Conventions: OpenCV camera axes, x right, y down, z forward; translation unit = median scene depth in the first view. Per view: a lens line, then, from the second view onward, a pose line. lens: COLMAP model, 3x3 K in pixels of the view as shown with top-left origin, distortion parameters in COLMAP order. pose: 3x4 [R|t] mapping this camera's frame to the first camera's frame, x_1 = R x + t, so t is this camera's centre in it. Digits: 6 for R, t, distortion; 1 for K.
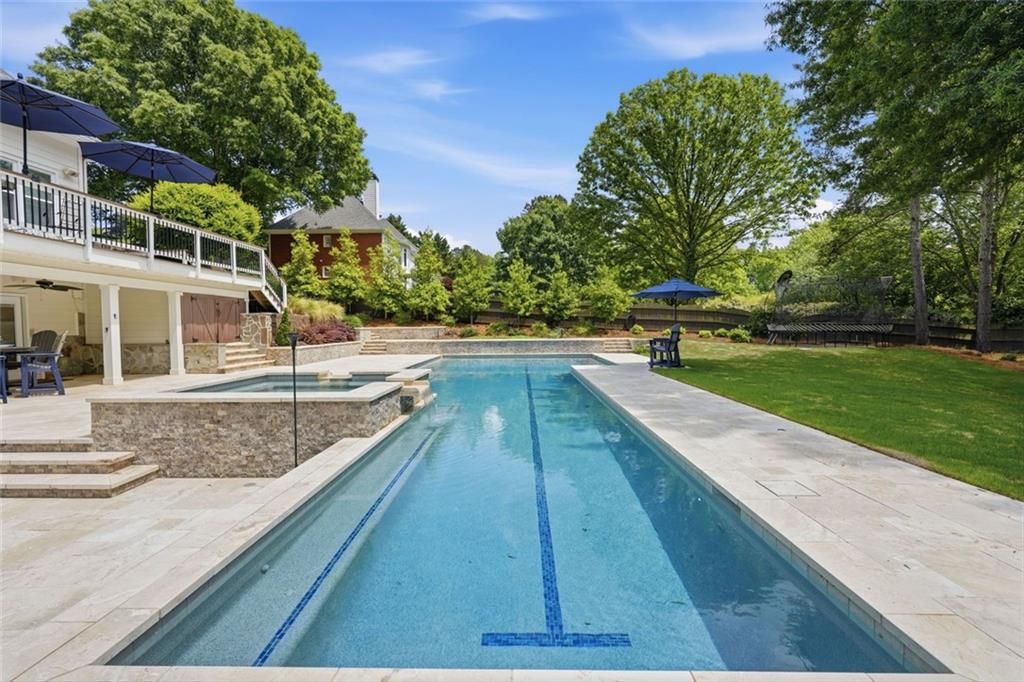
lens RADIAL K [[449.5, 0, 545.0], [0, 449.5, 326.1], [0, 0, 1]] dist [0.000883, -0.000664]
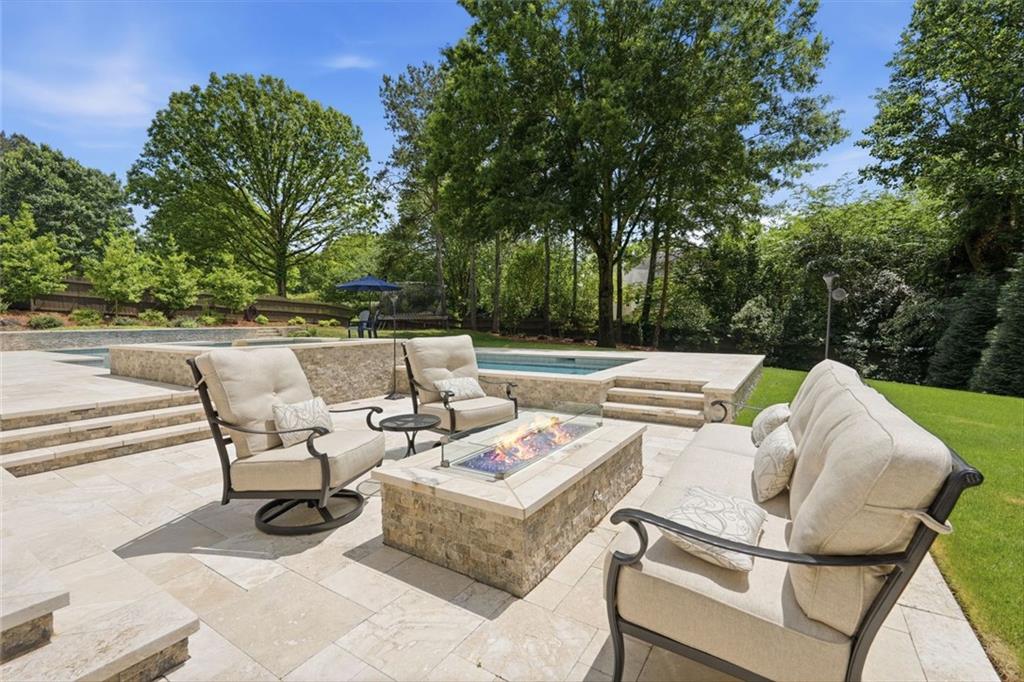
lens RADIAL K [[449.5, 0, 510.5], [0, 449.5, 342.5], [0, 0, 1]] dist [0.000883, -0.000664]
pose [[0.511447, -0.034246, 0.858632, -0.404749], [0.009358, 0.999368, 0.034285, 0.029816], [-0.859264, -0.009500, 0.511445, -0.035300]]
